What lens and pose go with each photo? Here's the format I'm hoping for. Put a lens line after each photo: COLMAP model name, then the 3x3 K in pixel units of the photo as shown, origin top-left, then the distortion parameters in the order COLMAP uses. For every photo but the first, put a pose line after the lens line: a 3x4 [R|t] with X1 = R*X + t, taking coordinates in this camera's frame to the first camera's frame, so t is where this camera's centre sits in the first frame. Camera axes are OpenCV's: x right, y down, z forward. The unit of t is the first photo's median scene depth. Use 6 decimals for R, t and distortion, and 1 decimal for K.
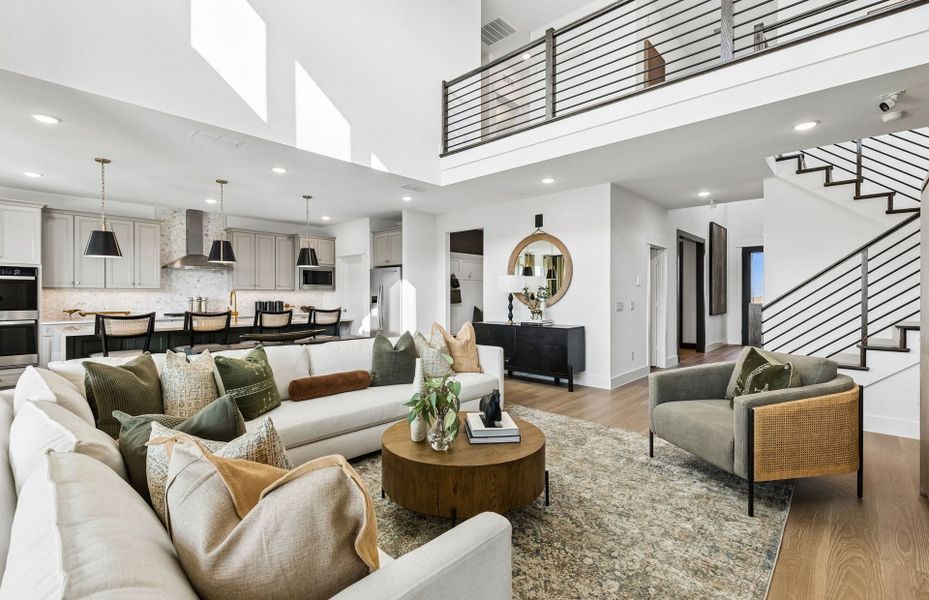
lens RADIAL K [[422.2, 0, 466.0], [0, 422.2, 297.8], [0, 0, 1]] dist [0.012196, -0.000107]
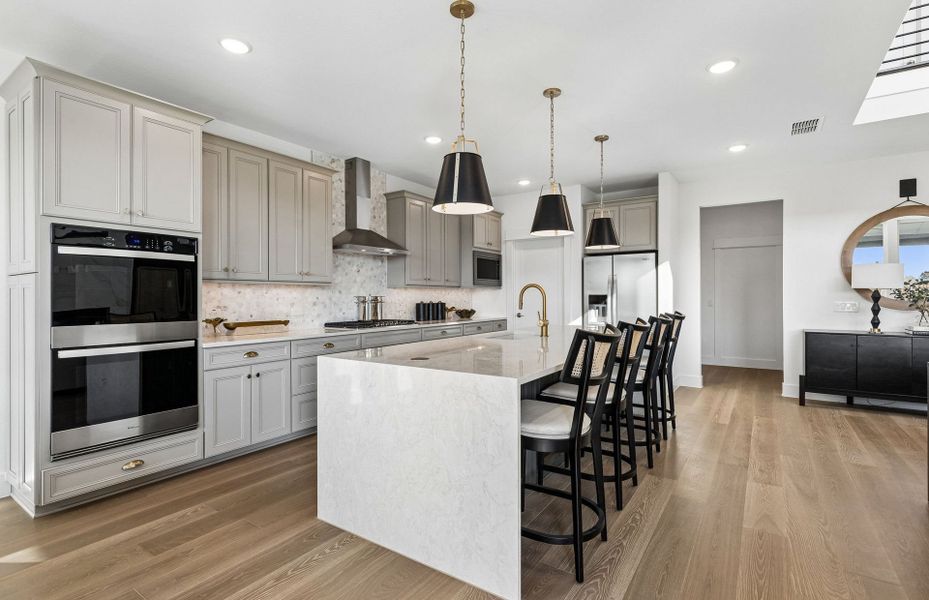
lens RADIAL K [[445.6, 0, 472.4], [0, 445.6, 295.5], [0, 0, 1]] dist [0.002411, 0.000037]
pose [[0.987796, -0.001950, 0.155740, -0.674931], [0.003284, 0.999960, -0.008307, 0.003661], [-0.155717, 0.008717, 0.987763, 0.367130]]
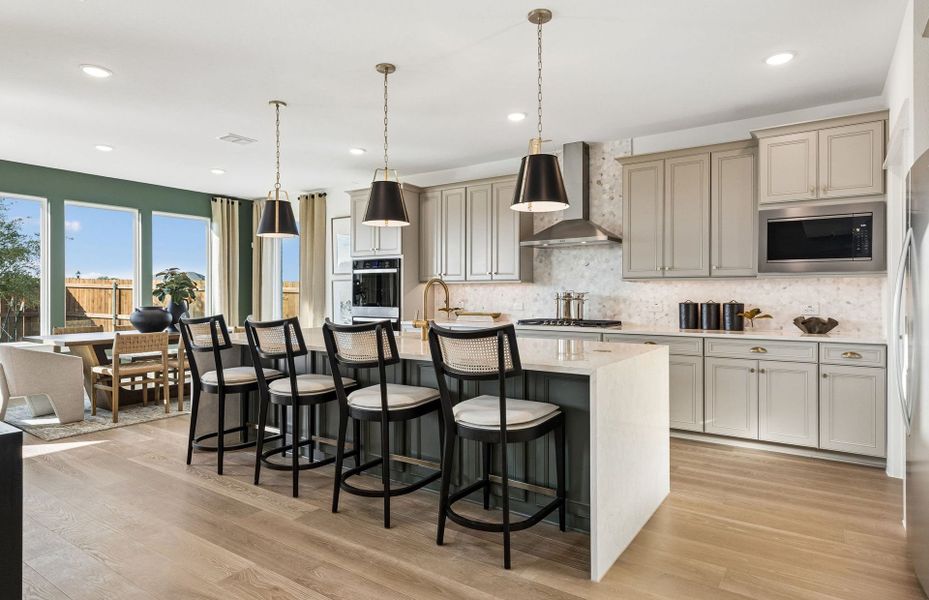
lens RADIAL K [[529.2, 0, 464.5], [0, 529.2, 300.0], [0, 0, 1]] dist [-0.000918, -0.000329]
pose [[0.127185, 0.009498, -0.991833, 0.075572], [-0.007963, 0.999932, 0.008554, 0.003730], [0.991847, 0.006810, 0.127252, 0.886719]]
